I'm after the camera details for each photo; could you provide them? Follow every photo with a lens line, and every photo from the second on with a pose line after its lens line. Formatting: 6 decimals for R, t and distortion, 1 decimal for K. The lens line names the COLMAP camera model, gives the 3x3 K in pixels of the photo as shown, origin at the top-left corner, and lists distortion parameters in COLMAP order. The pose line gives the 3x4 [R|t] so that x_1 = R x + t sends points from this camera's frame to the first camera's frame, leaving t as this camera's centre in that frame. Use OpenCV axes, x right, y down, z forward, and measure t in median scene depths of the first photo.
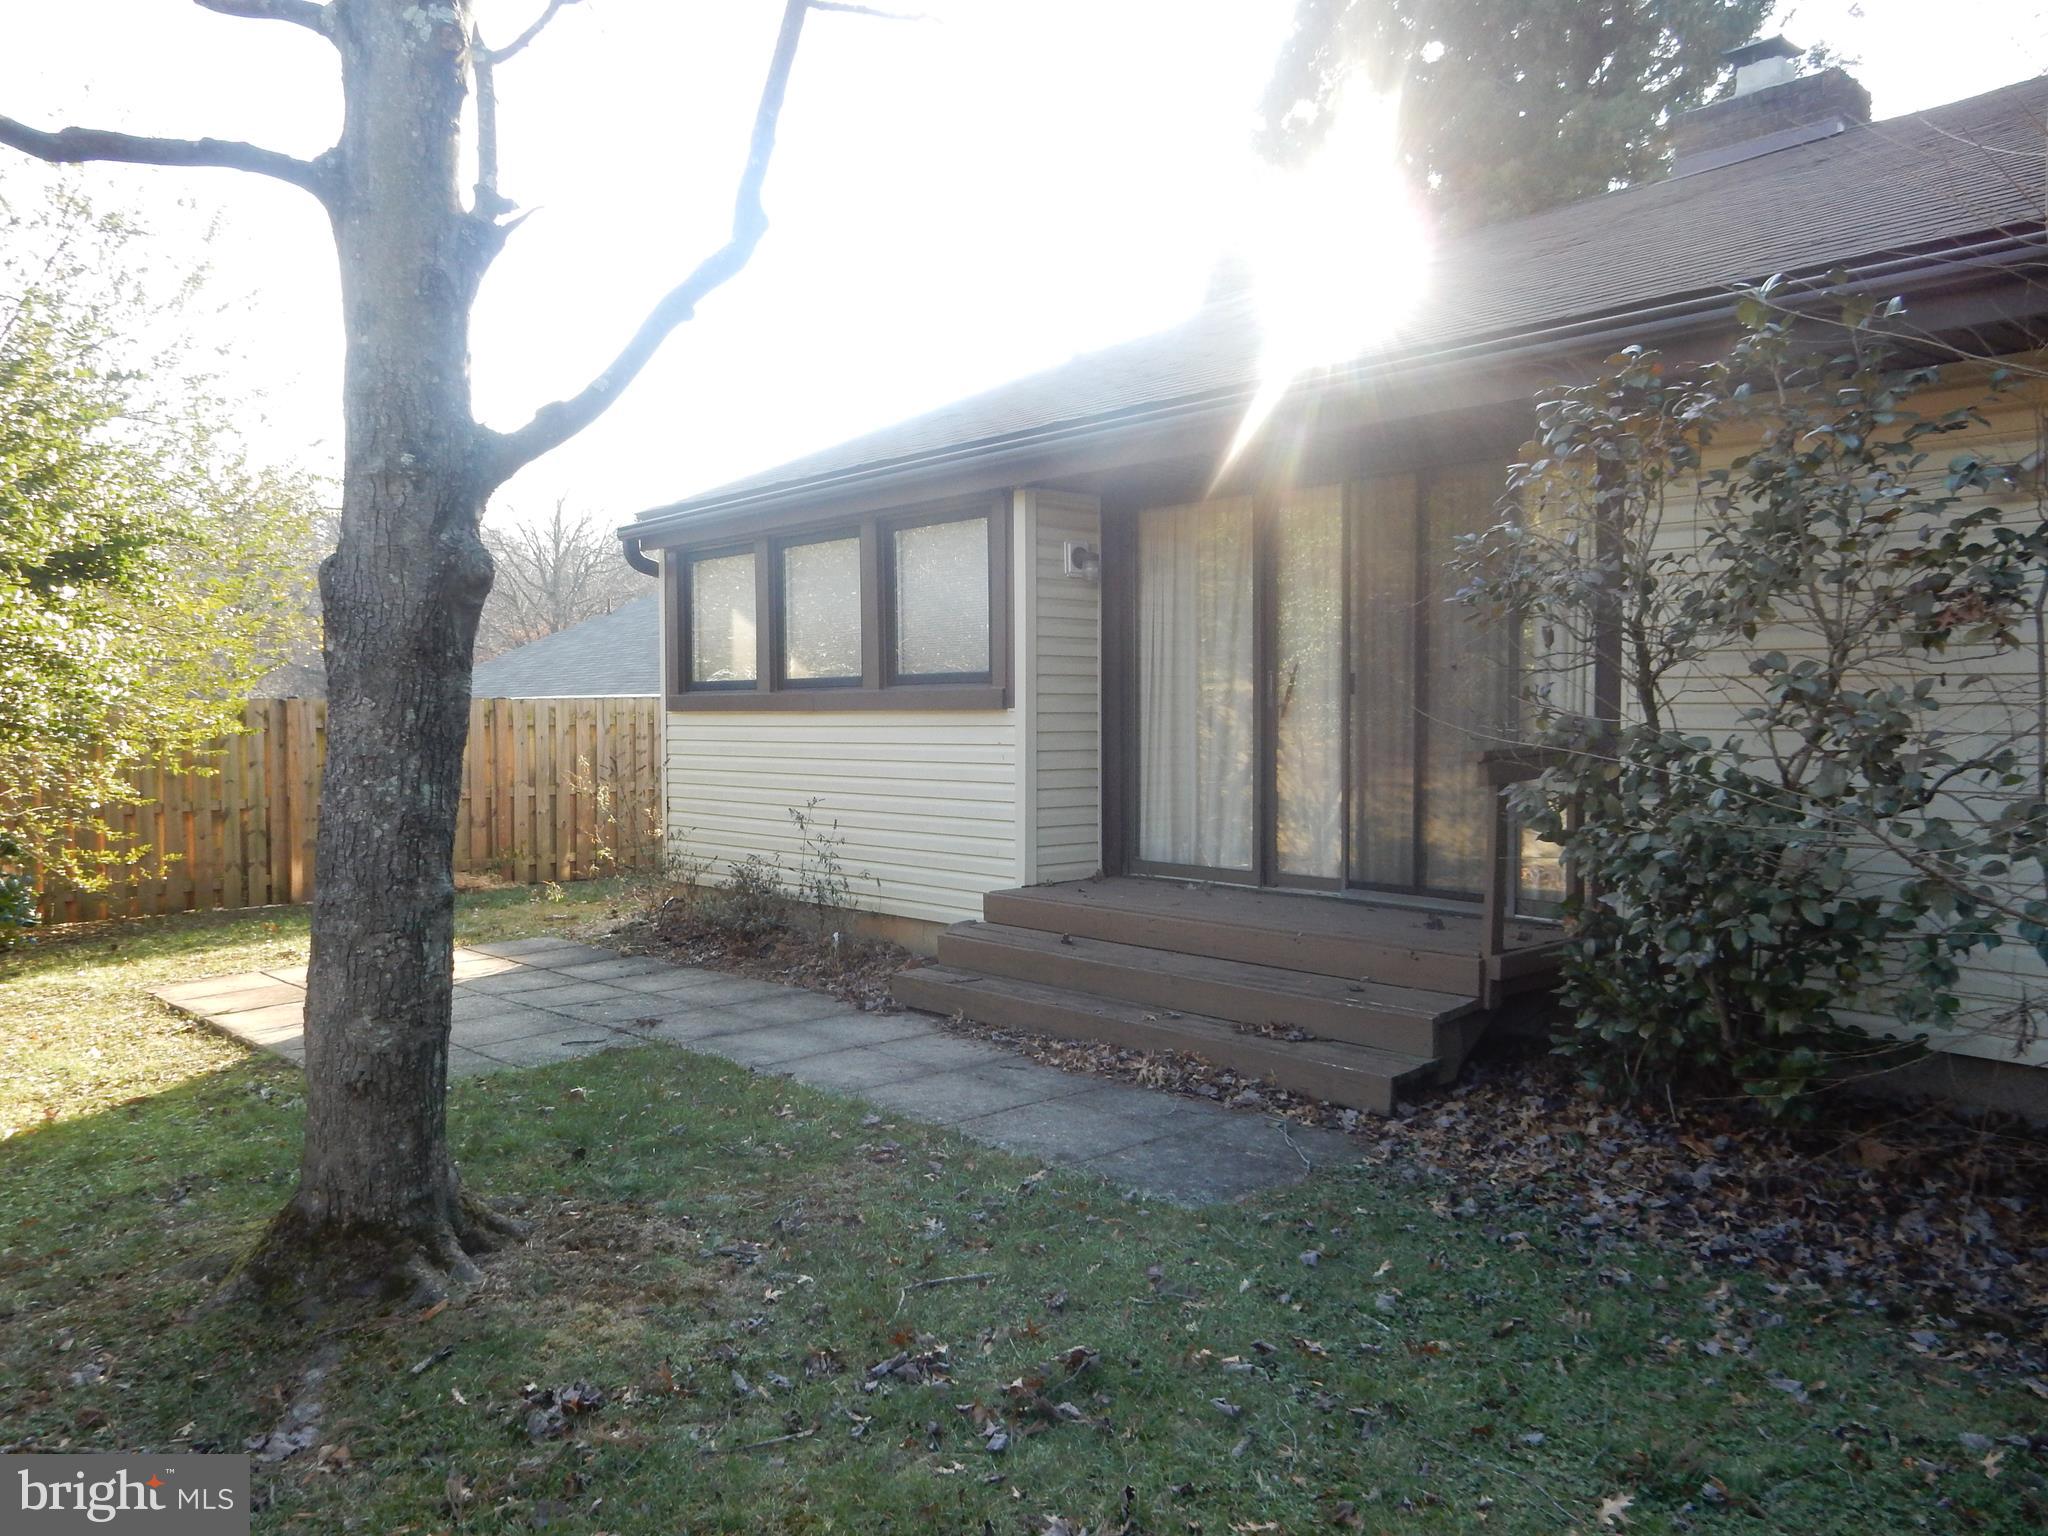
lens RADIAL K [[1524.9, 0, 1024.6], [0, 1524.9, 761.6], [0, 0, 1]] dist [0.000174, 0.002352]
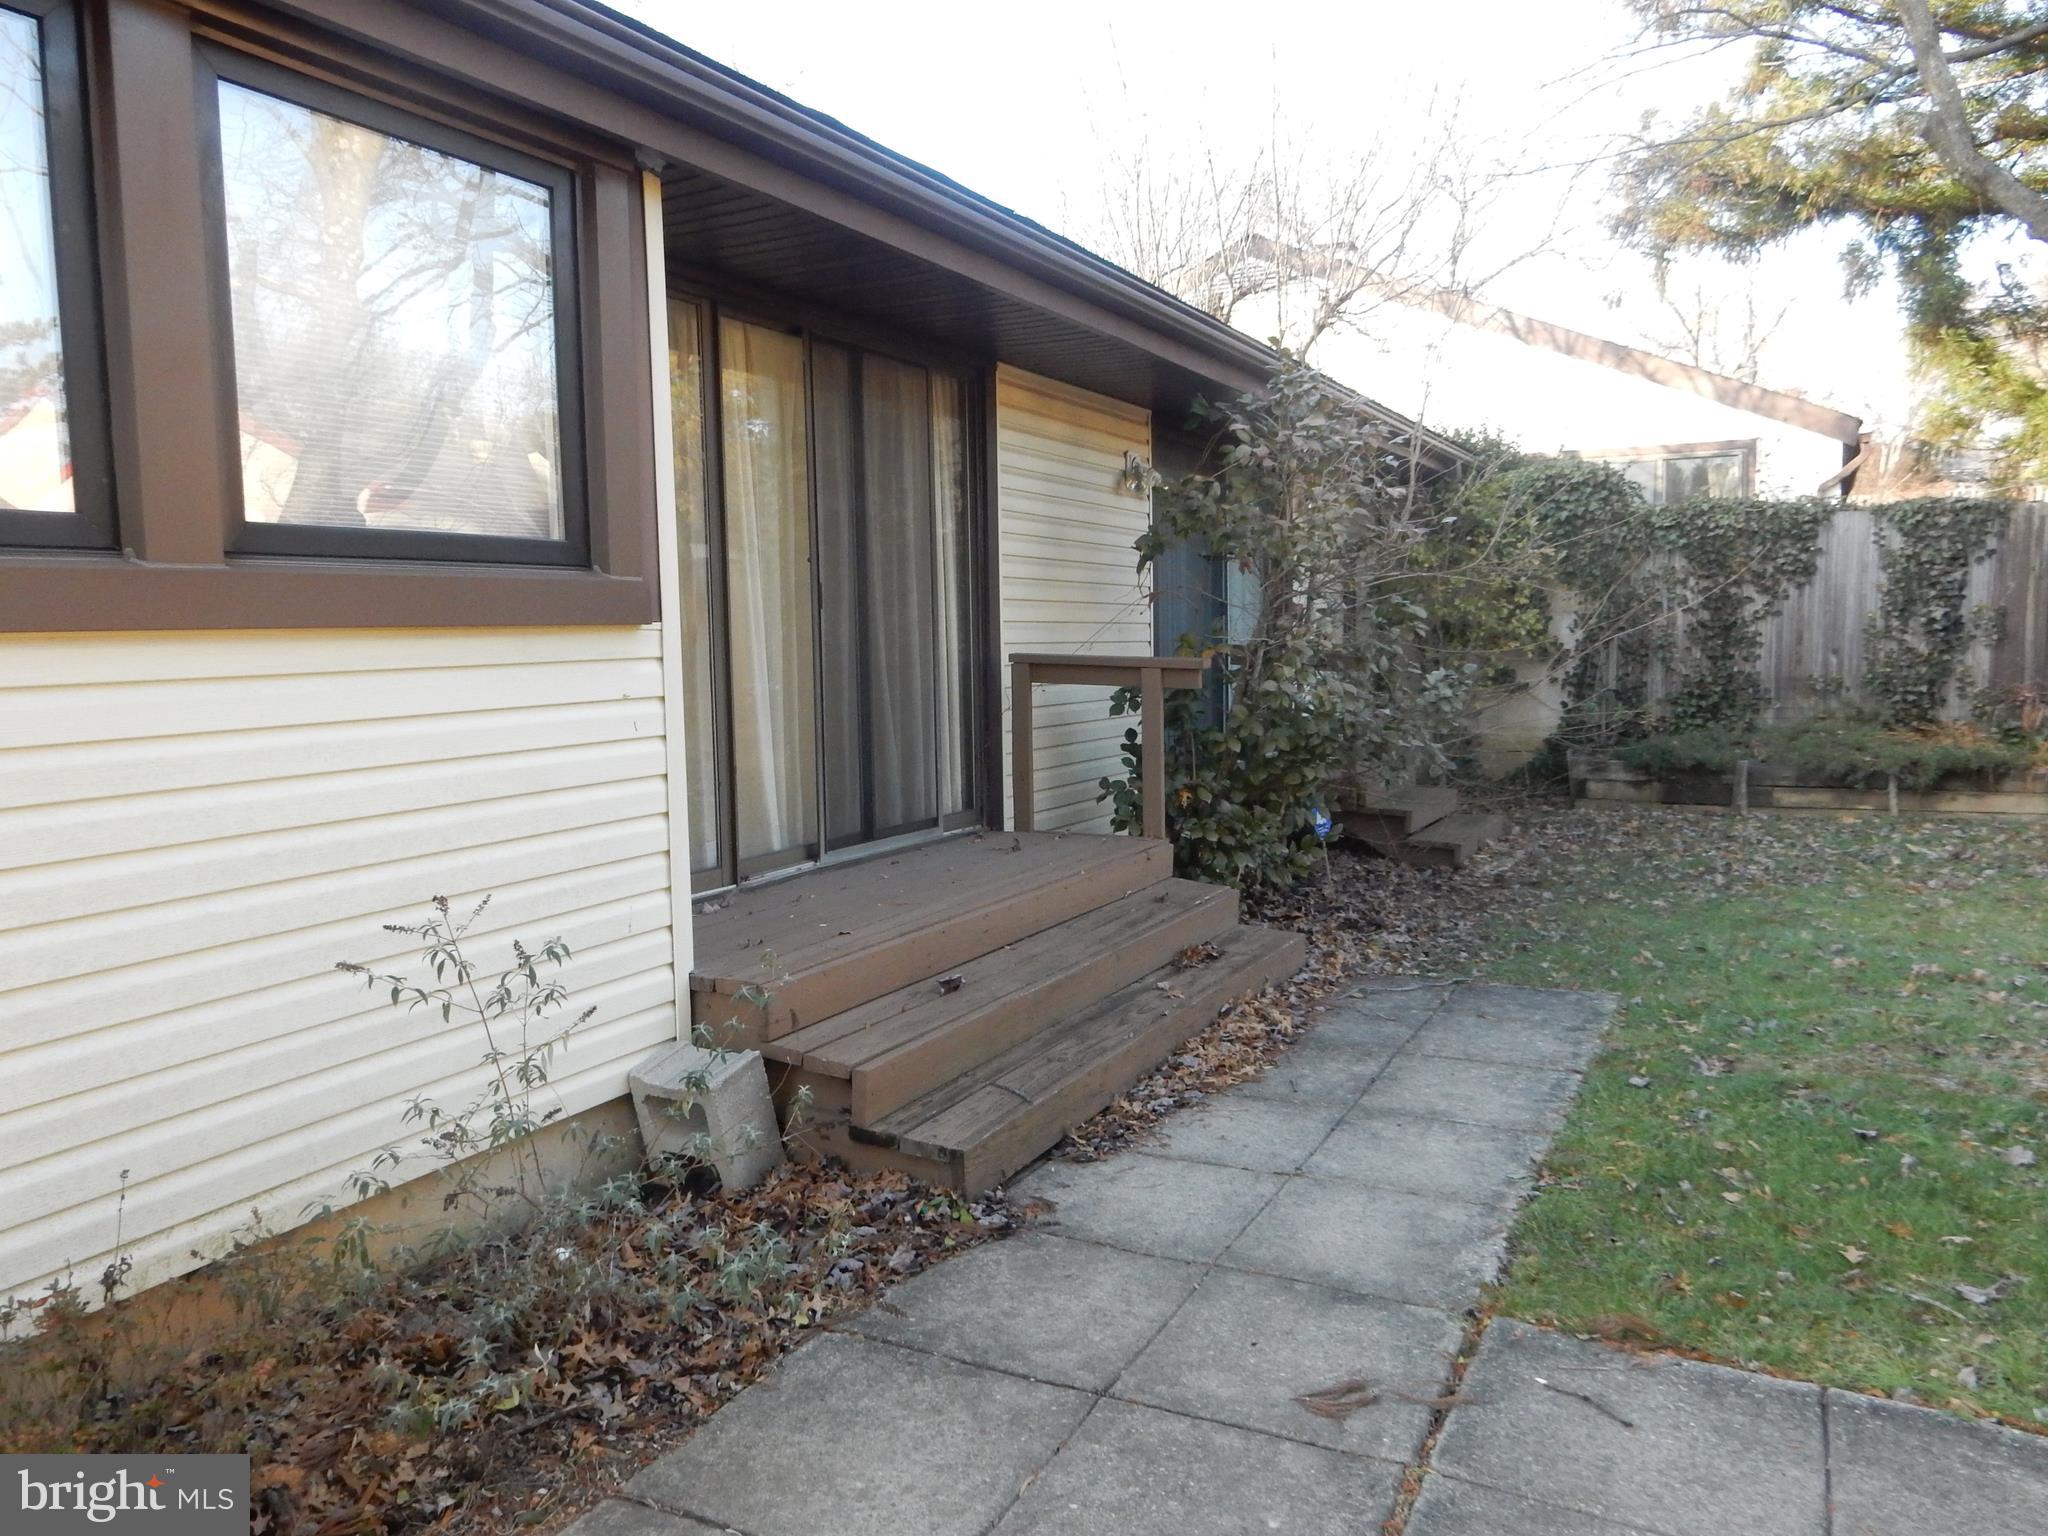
lens RADIAL K [[1524.9, 0, 1024.6], [0, 1524.9, 761.6], [0, 0, 1]] dist [0.000174, 0.002352]
pose [[-0.361171, -0.090225, 0.928124, -0.697552], [0.028194, 0.993797, 0.107580, -0.054666], [-0.932073, 0.065022, -0.356387, 1.457852]]
